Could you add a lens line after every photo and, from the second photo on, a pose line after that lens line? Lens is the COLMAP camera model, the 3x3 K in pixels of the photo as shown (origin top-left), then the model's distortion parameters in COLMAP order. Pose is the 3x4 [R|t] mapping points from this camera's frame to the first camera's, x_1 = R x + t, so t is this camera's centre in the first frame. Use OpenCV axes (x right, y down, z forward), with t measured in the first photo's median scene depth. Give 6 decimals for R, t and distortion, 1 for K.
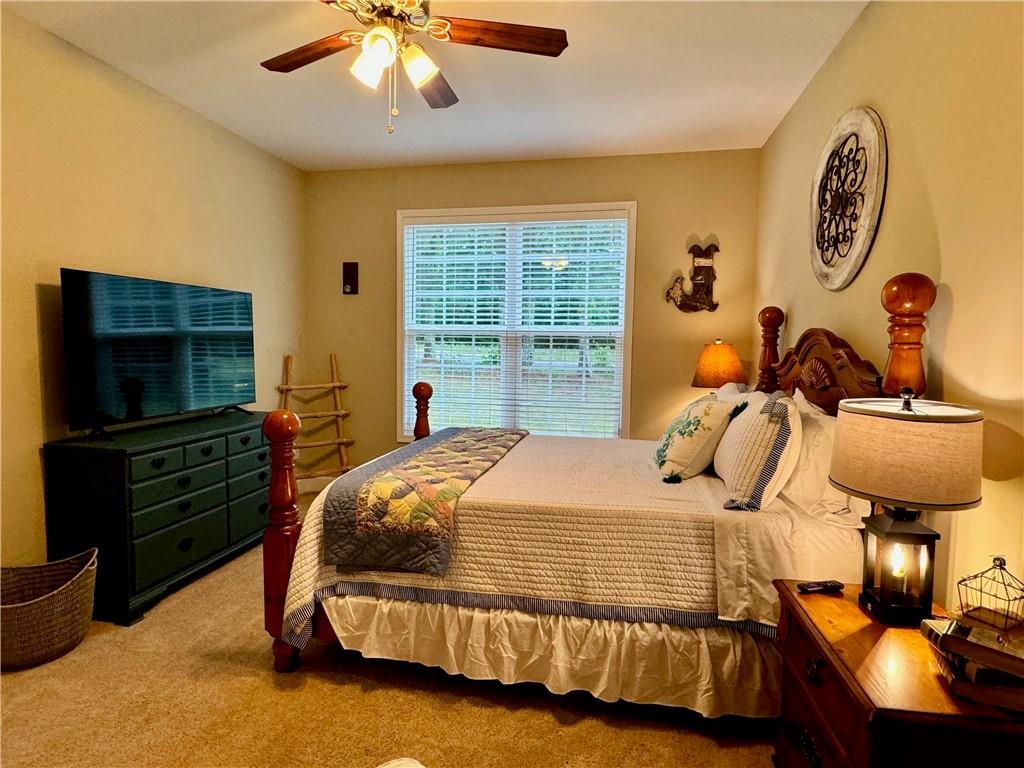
lens RADIAL K [[545.8, 0, 512.0], [0, 545.8, 384.0], [0, 0, 1]] dist [-0.000296, -0.000232]
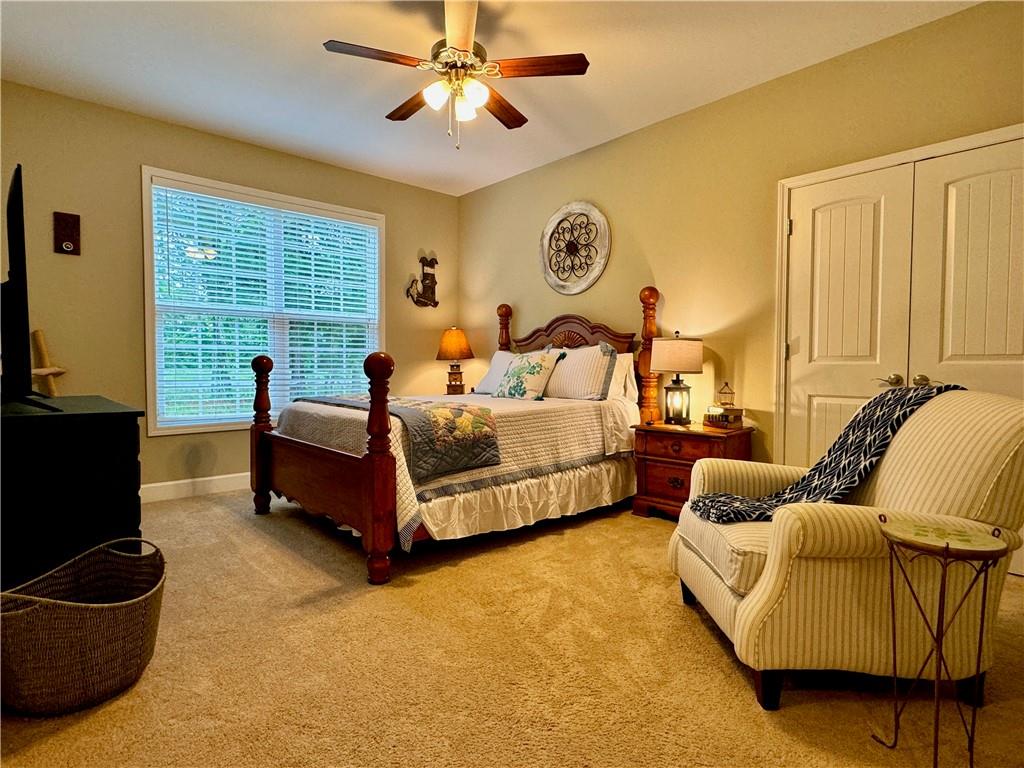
lens RADIAL K [[536.9, 0, 512.0], [0, 536.9, 384.0], [0, 0, 1]] dist [-0.003814, -0.000739]
pose [[0.597988, -0.041462, 0.800432, -1.170345], [0.065522, 0.997847, 0.002738, 0.131788], [-0.798822, 0.050808, 0.599417, 0.099528]]
